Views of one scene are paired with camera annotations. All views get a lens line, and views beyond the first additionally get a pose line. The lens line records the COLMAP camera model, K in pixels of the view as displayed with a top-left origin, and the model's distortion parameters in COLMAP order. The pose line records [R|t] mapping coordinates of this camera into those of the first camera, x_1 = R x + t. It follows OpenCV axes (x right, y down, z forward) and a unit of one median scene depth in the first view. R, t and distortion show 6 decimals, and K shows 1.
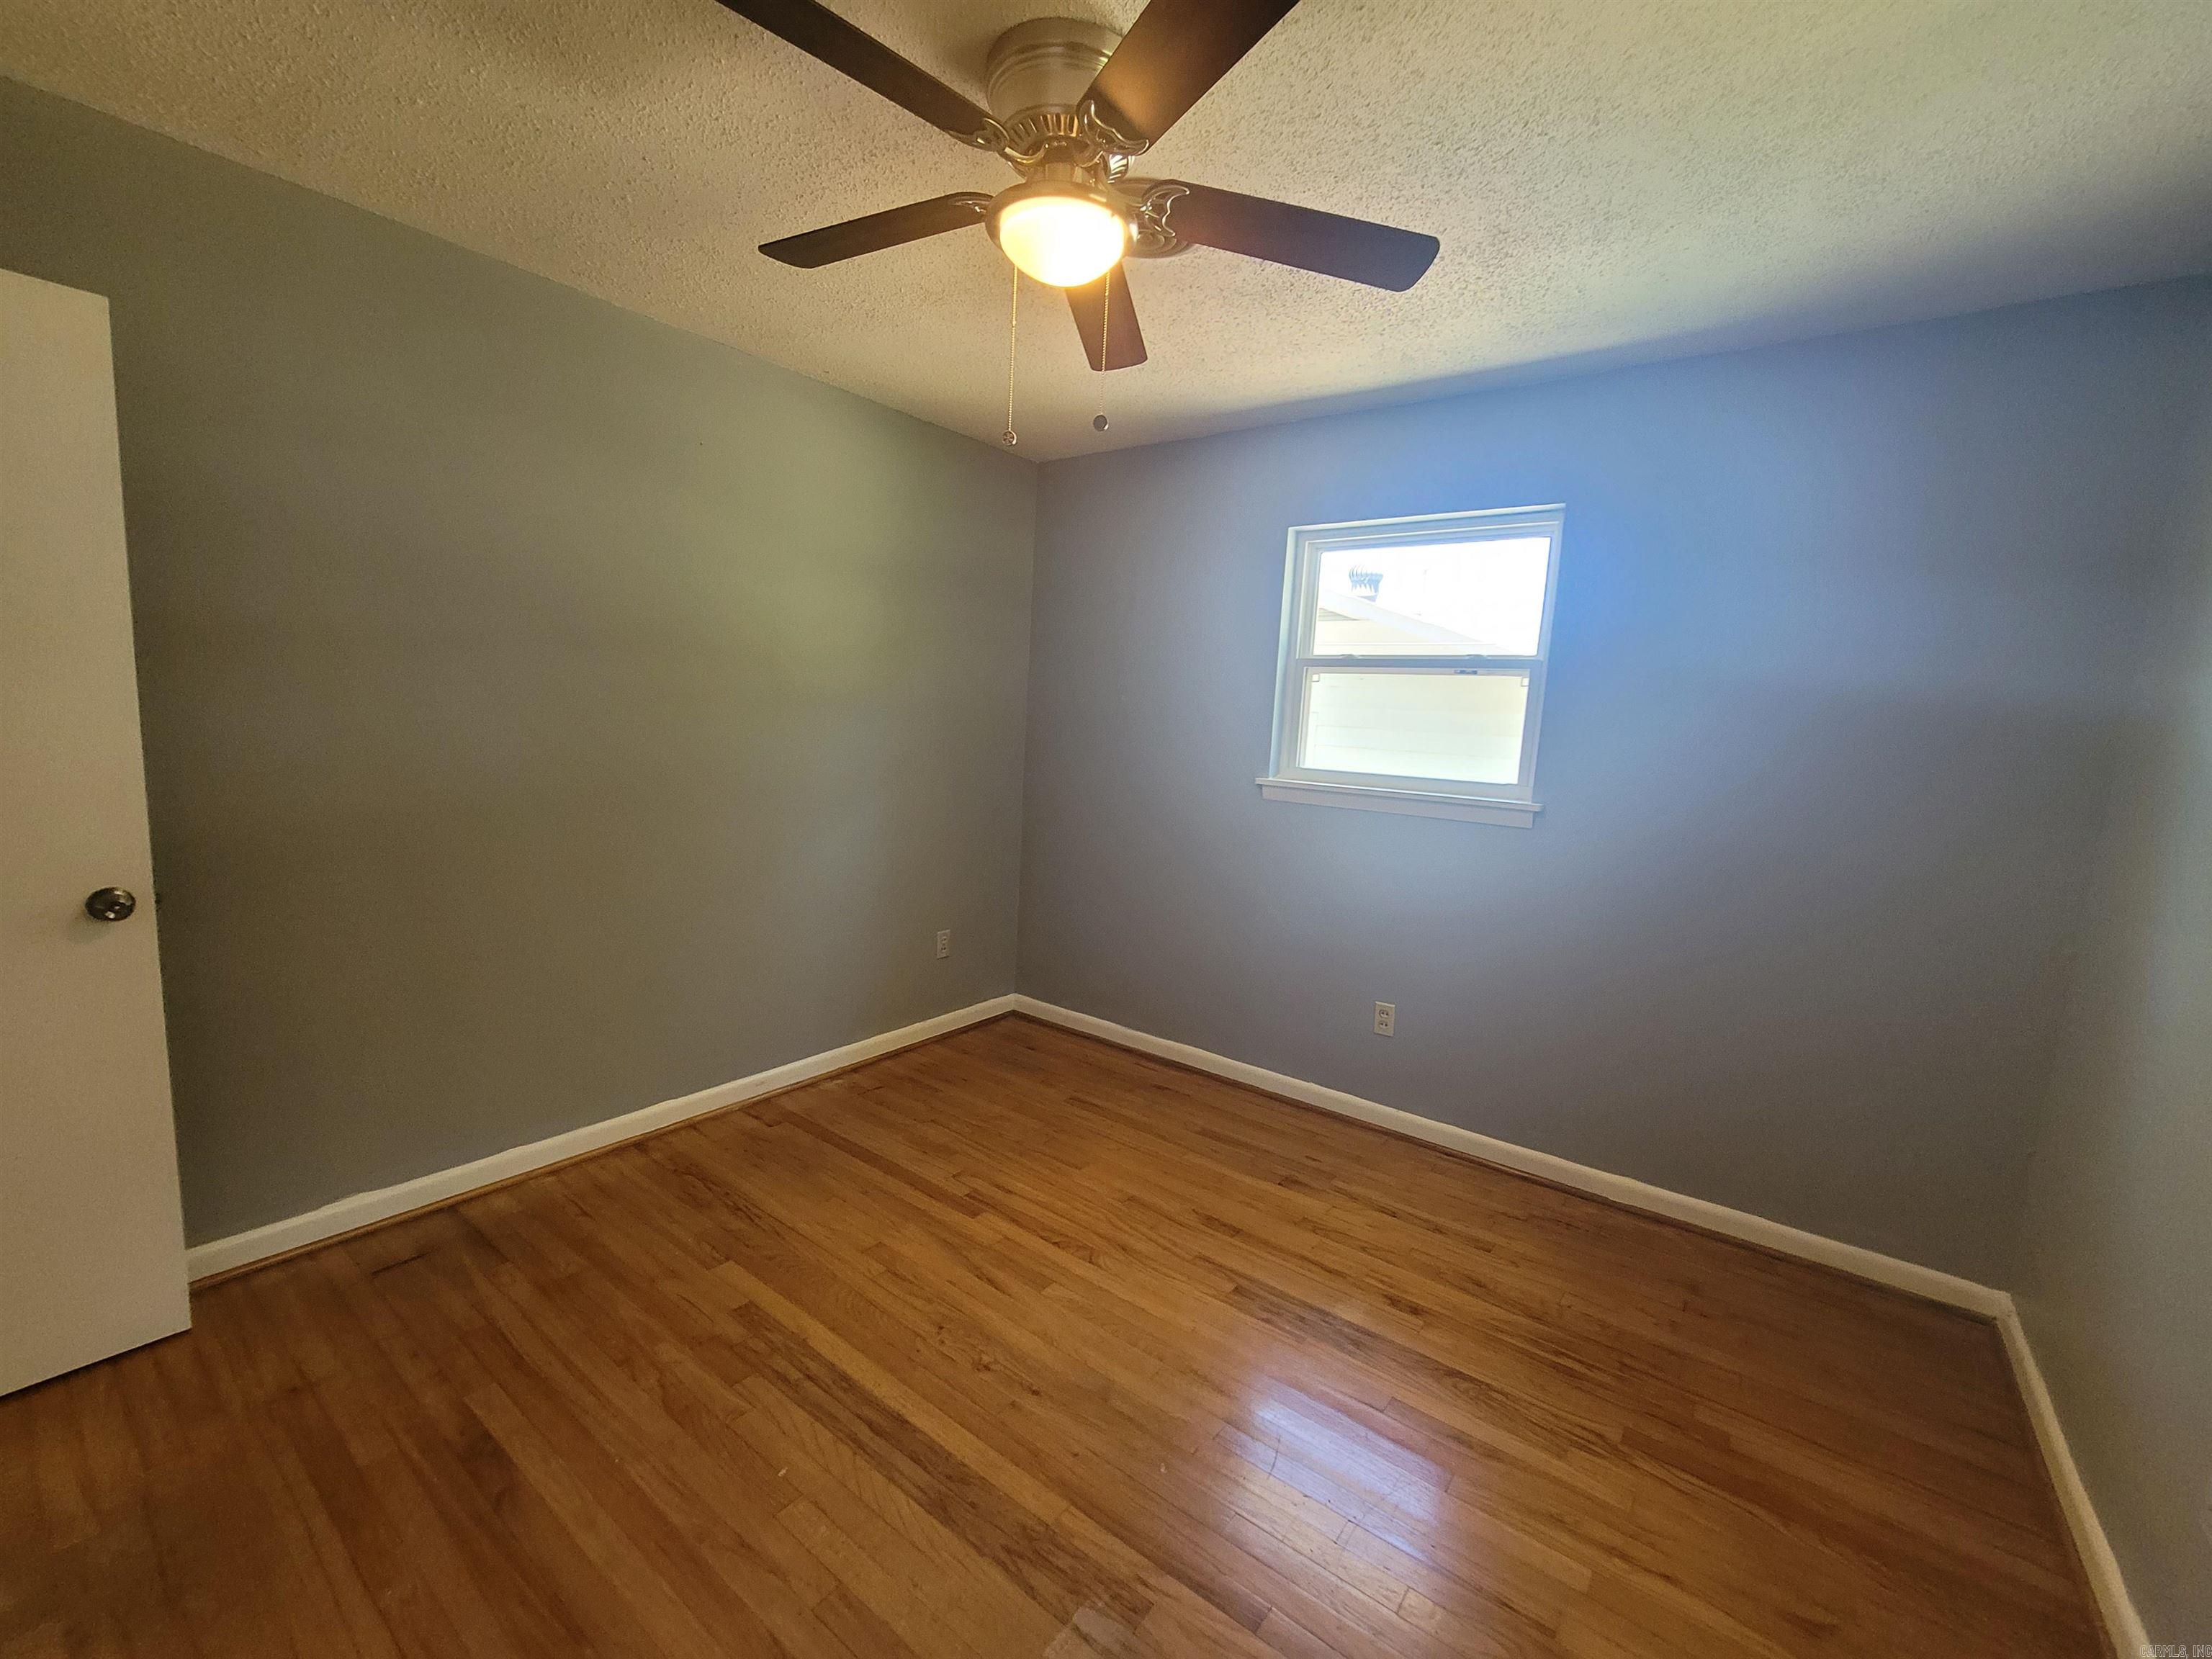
lens RADIAL K [[925.5, 0, 1106.0], [0, 925.5, 829.5], [0, 0, 1]] dist [-0.001105, 0.000092]
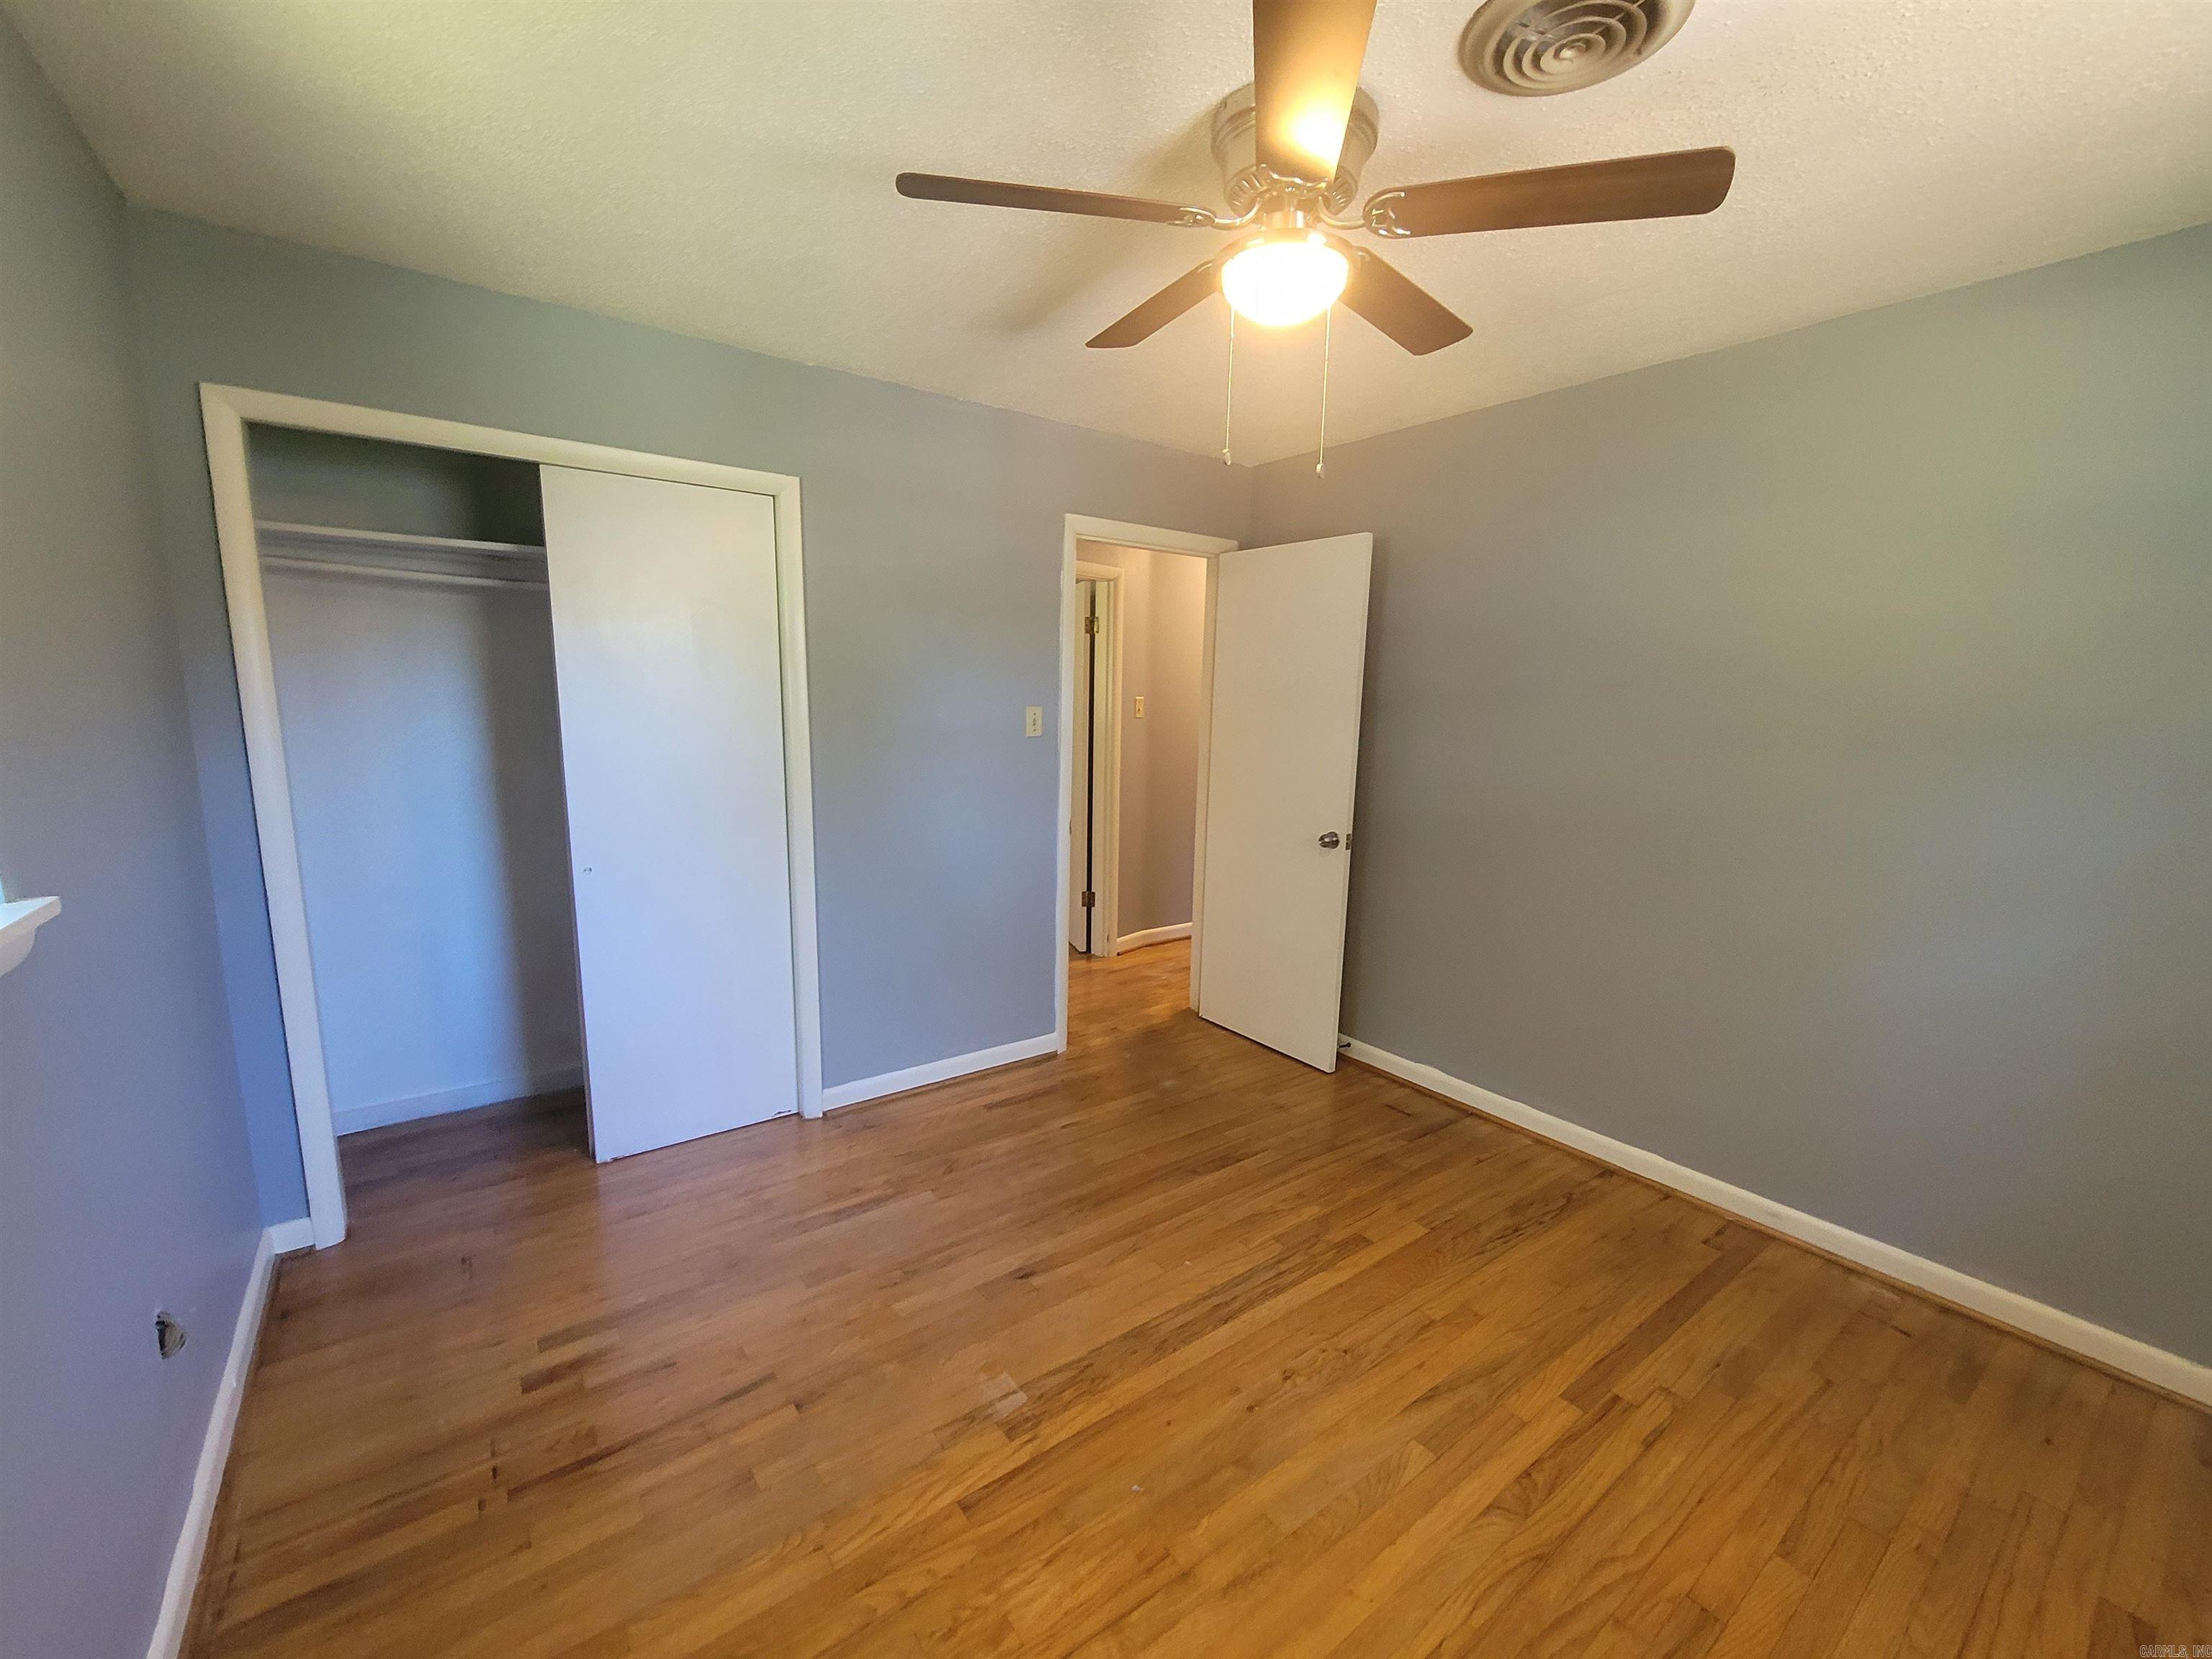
lens RADIAL K [[903.6, 0, 1119.2], [0, 903.6, 837.7], [0, 0, 1]] dist [0.001215, 0.000114]
pose [[-0.274722, 0.092709, -0.957044, 0.768577], [-0.154361, 0.978179, 0.139066, -0.104442], [0.949052, 0.185934, -0.254416, 0.904492]]
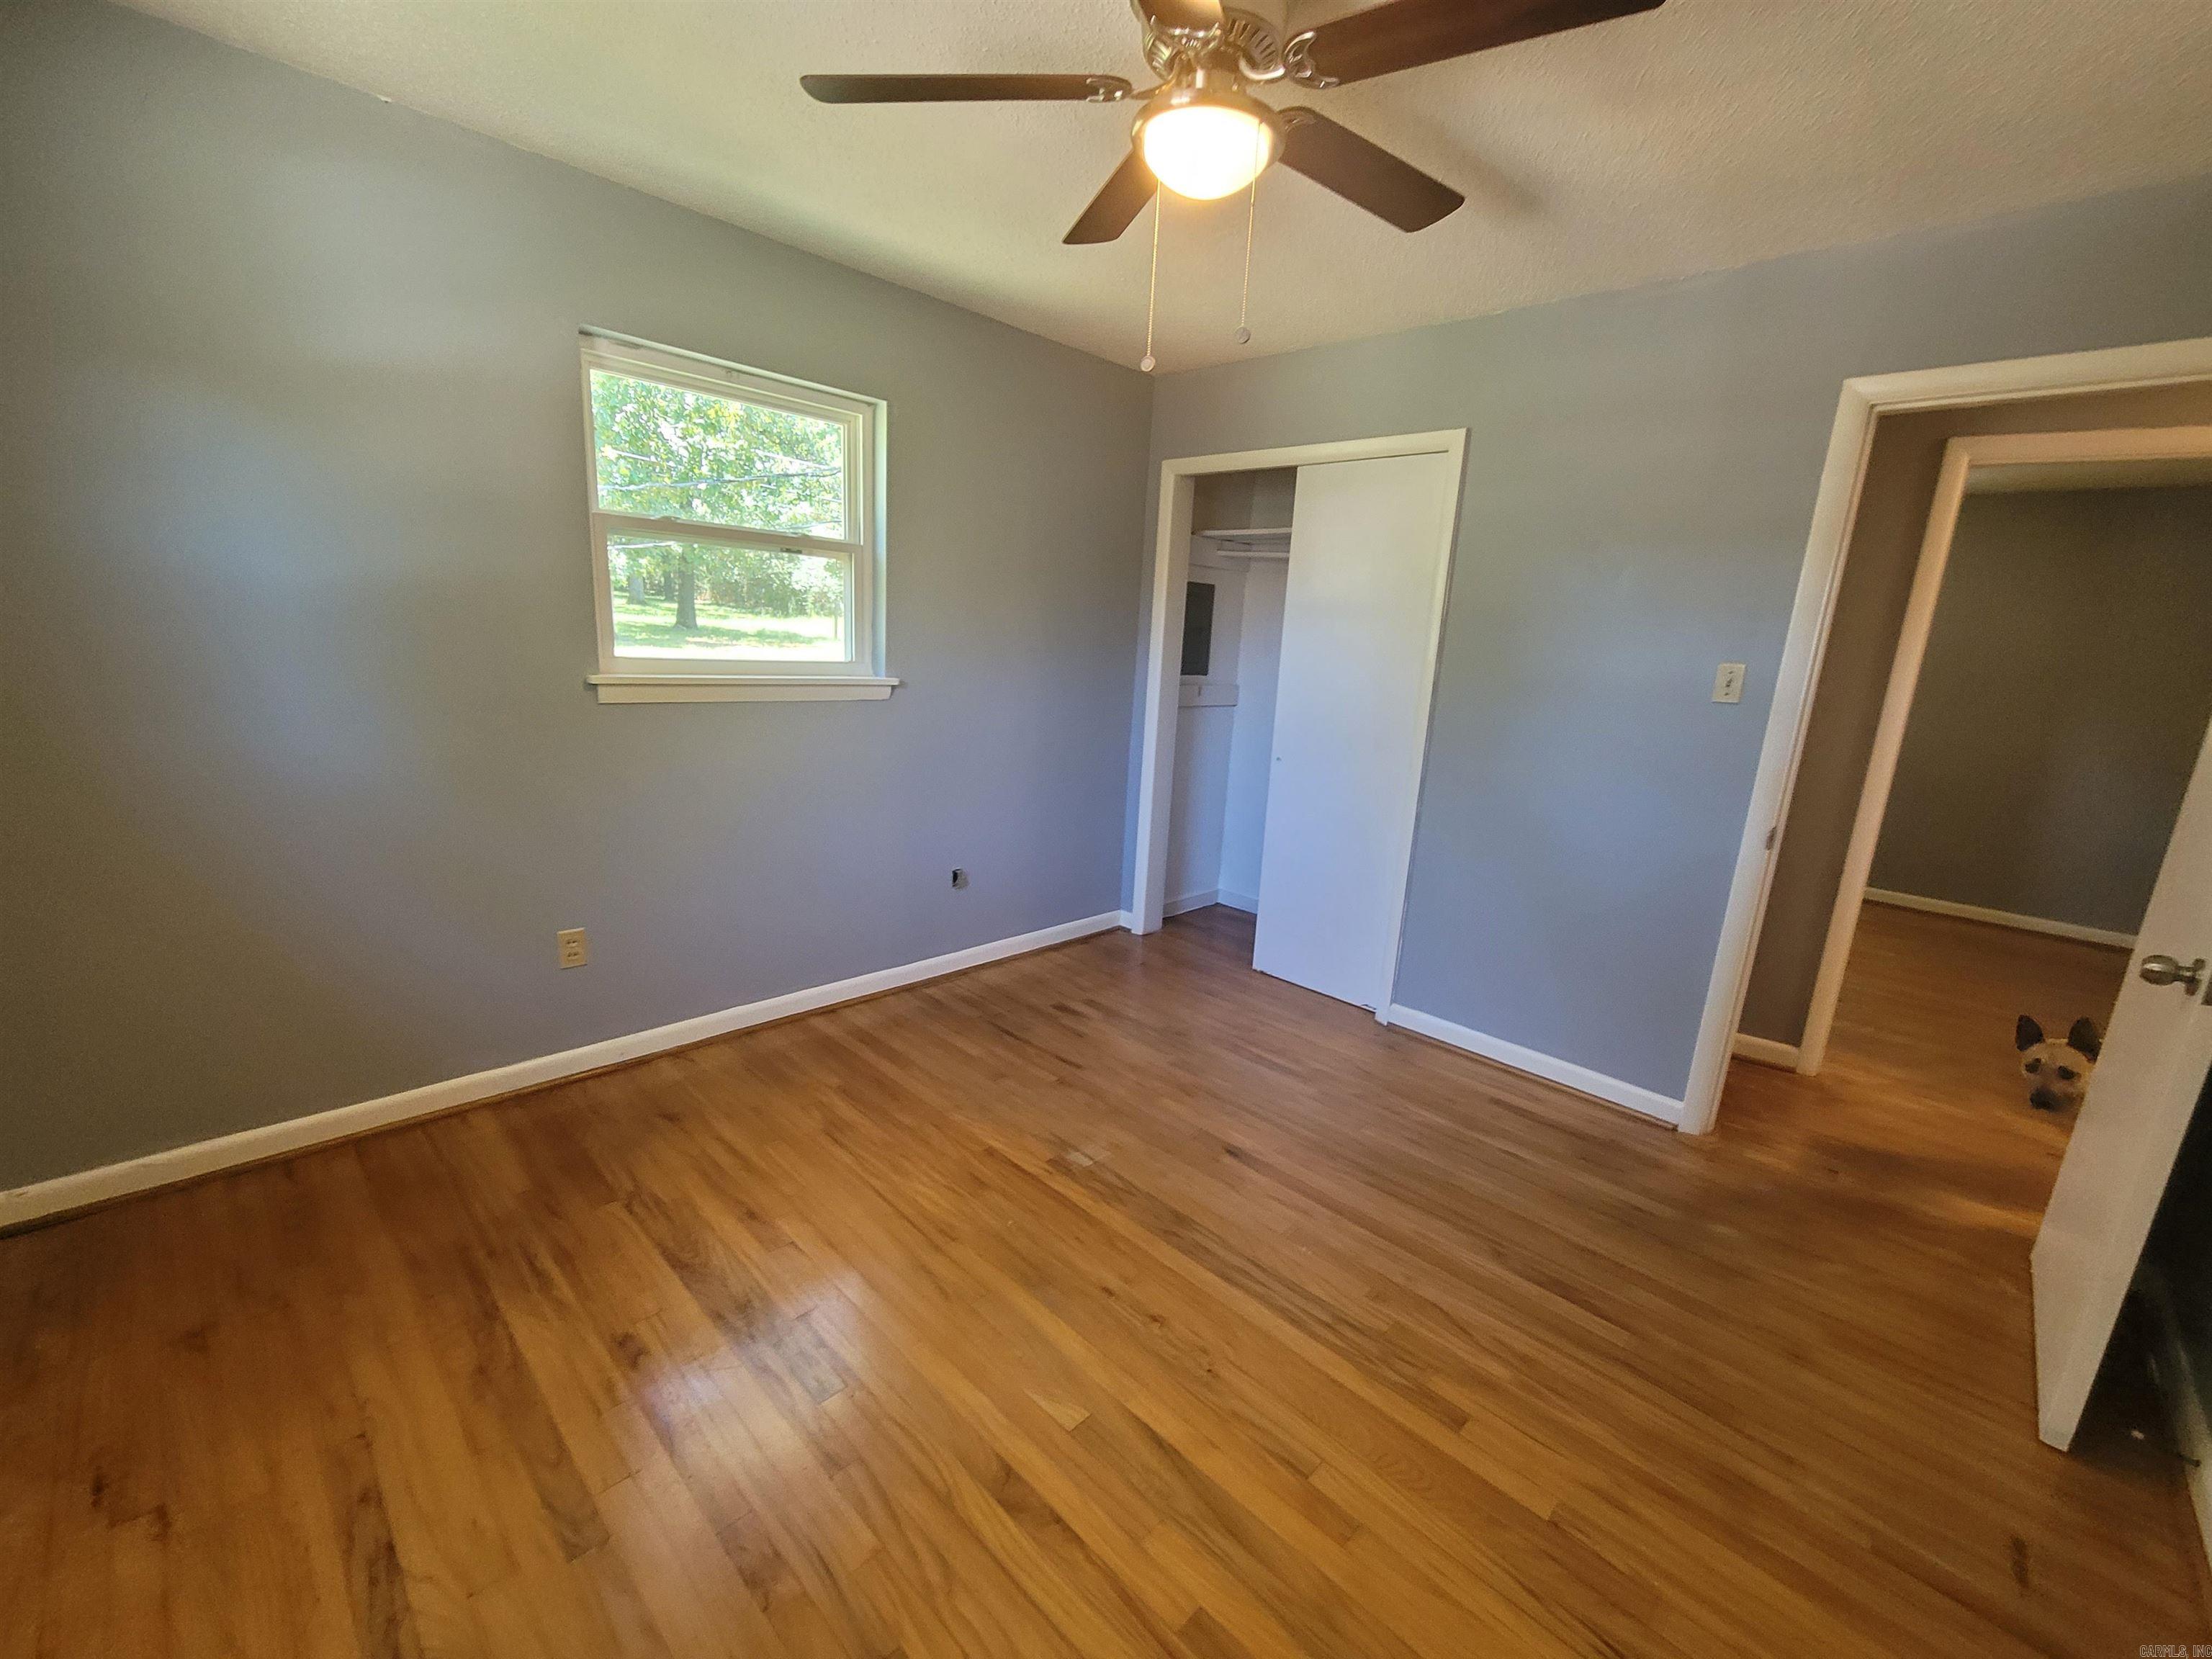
lens RADIAL K [[896.6, 0, 1106.0], [0, 896.6, 829.5], [0, 0, 1]] dist [0.000239, 0.000152]
pose [[-0.986330, -0.133421, 0.096710, -0.094511], [-0.093233, 0.935757, 0.340097, -0.204086], [-0.135873, 0.326431, -0.935404, 1.611524]]
